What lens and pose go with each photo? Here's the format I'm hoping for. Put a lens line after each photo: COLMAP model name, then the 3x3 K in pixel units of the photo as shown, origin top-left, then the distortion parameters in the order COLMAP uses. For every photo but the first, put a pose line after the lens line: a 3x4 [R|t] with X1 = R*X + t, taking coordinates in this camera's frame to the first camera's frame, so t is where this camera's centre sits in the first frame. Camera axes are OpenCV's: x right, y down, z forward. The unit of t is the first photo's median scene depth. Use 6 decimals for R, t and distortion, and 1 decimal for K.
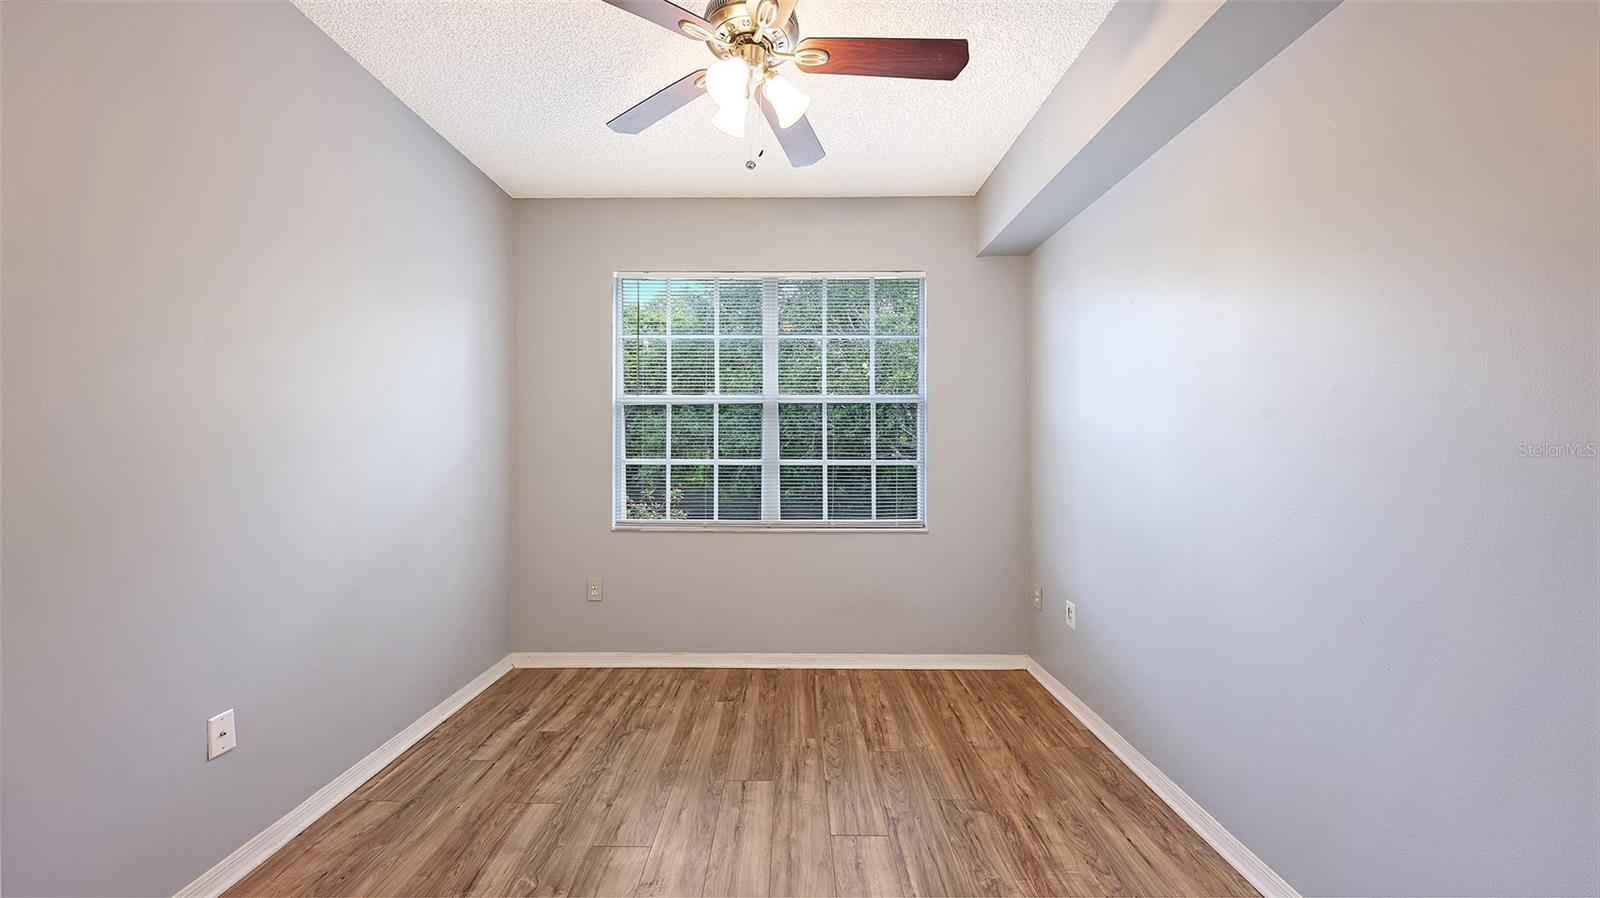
lens RADIAL K [[551.2, 0, 790.8], [0, 551.2, 449.6], [0, 0, 1]] dist [0.004240, -0.001753]
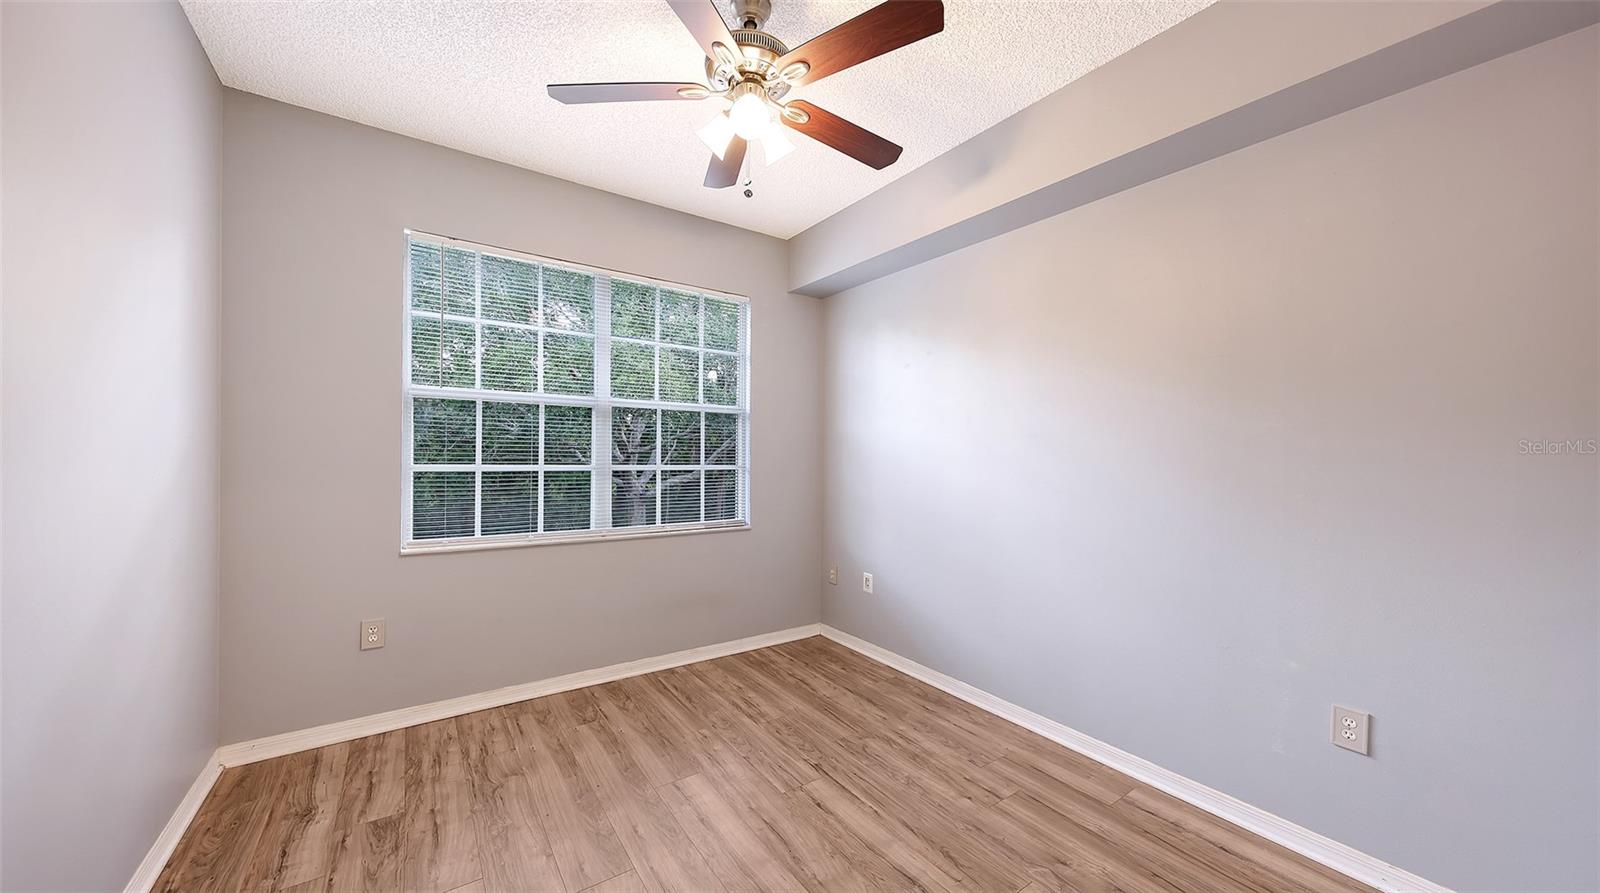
lens RADIAL K [[543.9, 0, 797.1], [0, 543.9, 455.8], [0, 0, 1]] dist [0.000216, -0.000524]
pose [[0.819065, 0.006214, 0.573667, -0.415743], [-0.007757, 0.999970, 0.000242, -0.001380], [-0.573649, -0.004648, 0.819088, 0.047493]]
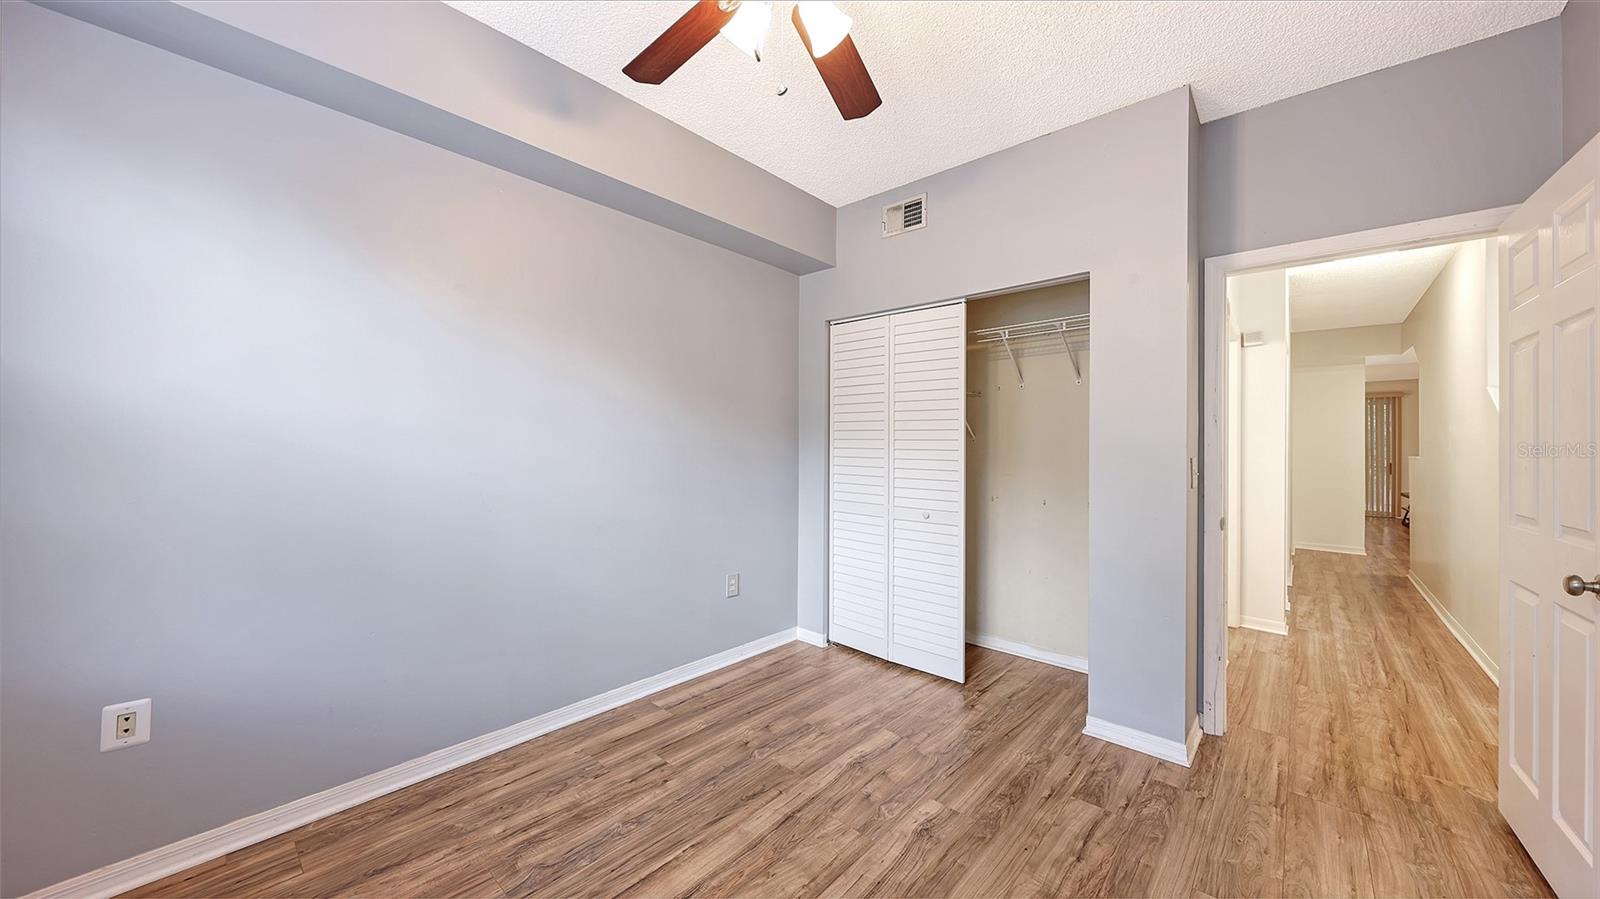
lens RADIAL K [[551.2, 0, 796.2], [0, 551.2, 452.5], [0, 0, 1]] dist [0.004240, -0.001753]
pose [[-0.745418, -0.020852, 0.666271, -0.421827], [-0.015961, 0.999782, 0.013433, 0.002449], [-0.666406, -0.000622, -0.745589, 1.077810]]
